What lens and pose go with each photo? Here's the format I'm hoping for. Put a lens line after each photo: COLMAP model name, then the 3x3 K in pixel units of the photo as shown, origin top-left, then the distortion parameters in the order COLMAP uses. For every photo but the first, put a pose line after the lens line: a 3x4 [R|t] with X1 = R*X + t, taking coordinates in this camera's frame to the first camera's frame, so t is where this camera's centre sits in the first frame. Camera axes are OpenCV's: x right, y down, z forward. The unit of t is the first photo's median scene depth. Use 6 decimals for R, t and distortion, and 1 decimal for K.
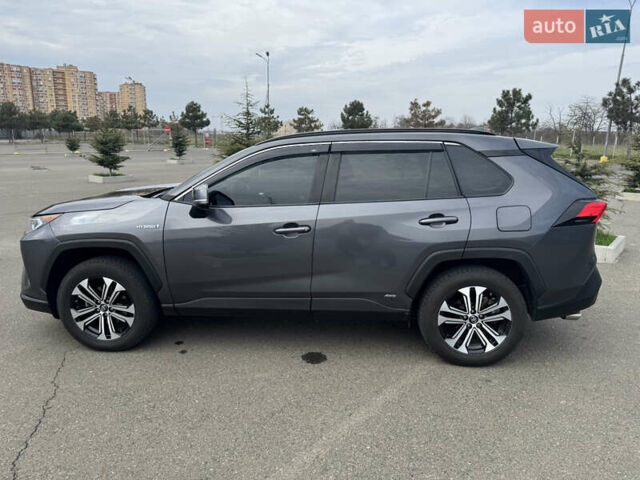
lens RADIAL K [[462.3, 0, 308.9], [0, 462.3, 240.6], [0, 0, 1]] dist [0.031412, -0.031839]
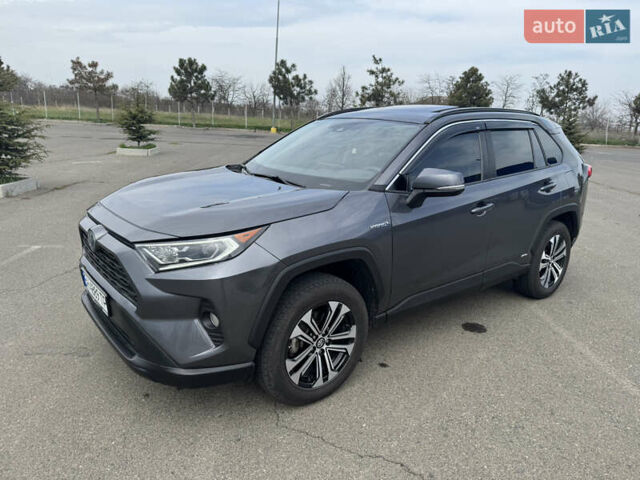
lens RADIAL K [[462.3, 0, 325.4], [0, 462.3, 245.7], [0, 0, 1]] dist [0.031412, -0.031839]
pose [[0.715176, -0.168200, 0.678404, -0.121260], [0.116212, 0.985718, 0.121883, -0.012988], [-0.689215, -0.008329, 0.724509, 0.061554]]
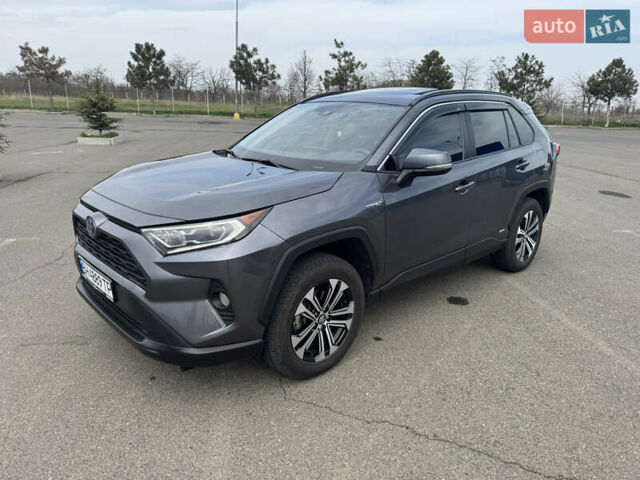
lens RADIAL K [[462.3, 0, 321.7], [0, 462.3, 245.2], [0, 0, 1]] dist [0.031412, -0.031839]
pose [[0.662657, -0.211438, 0.718456, -0.128803], [0.140173, 0.977382, 0.158352, -0.012958], [-0.735688, -0.004225, 0.677307, 0.064164]]
